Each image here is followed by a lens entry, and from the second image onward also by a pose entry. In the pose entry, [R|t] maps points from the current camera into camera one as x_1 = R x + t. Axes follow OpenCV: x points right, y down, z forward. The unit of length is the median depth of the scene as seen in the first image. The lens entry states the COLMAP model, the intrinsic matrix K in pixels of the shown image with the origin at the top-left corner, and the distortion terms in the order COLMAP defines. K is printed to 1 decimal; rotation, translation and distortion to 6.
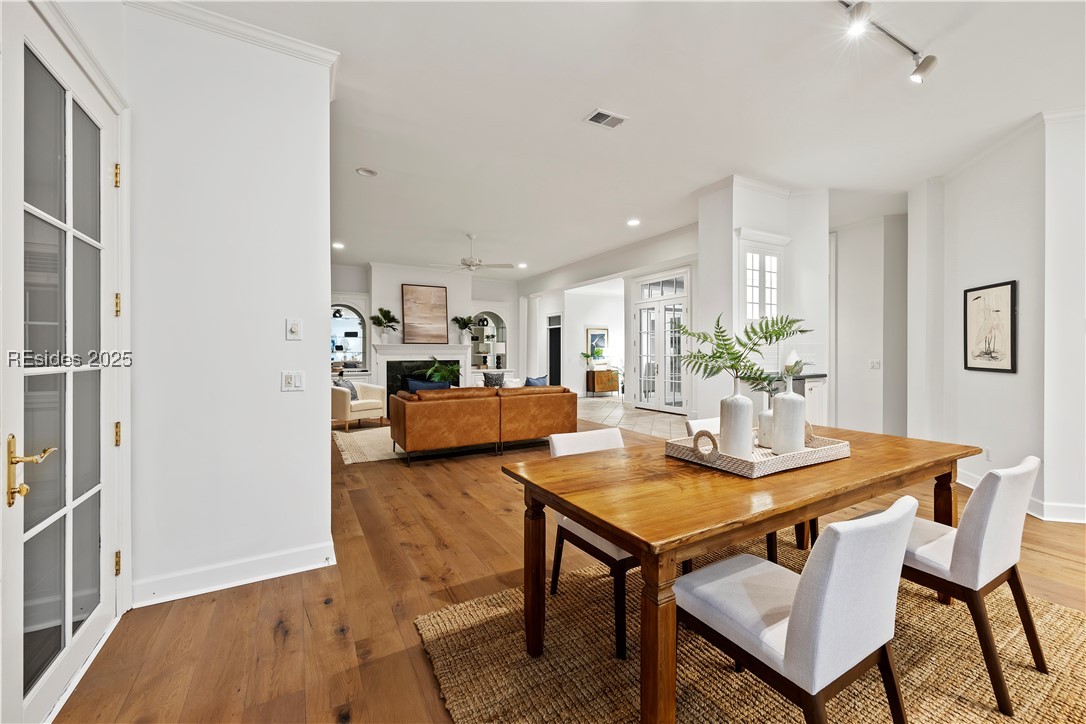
lens RADIAL K [[438.2, 0, 550.3], [0, 438.2, 358.6], [0, 0, 1]] dist [-0.003569, 0.002083]
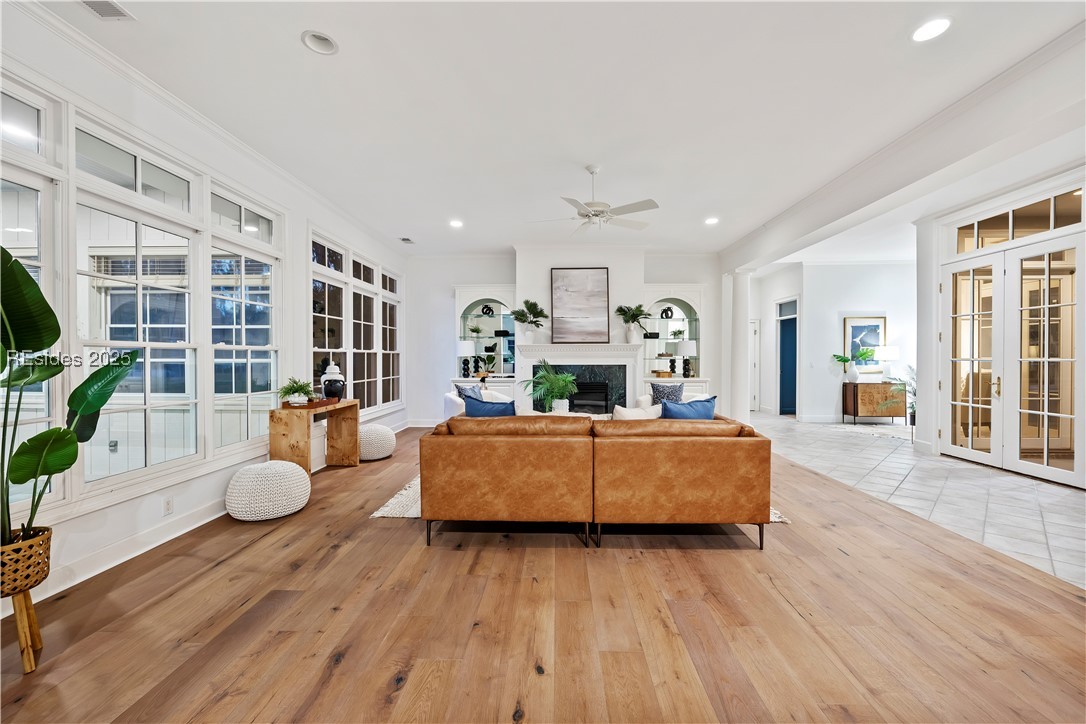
lens RADIAL K [[438.2, 0, 543.2], [0, 438.2, 362.1], [0, 0, 1]] dist [-0.003569, 0.002083]
pose [[0.849756, 0.006775, -0.527133, 0.067443], [-0.005978, 0.999977, 0.003215, -0.002903], [0.527142, 0.000420, 0.849777, 0.312552]]
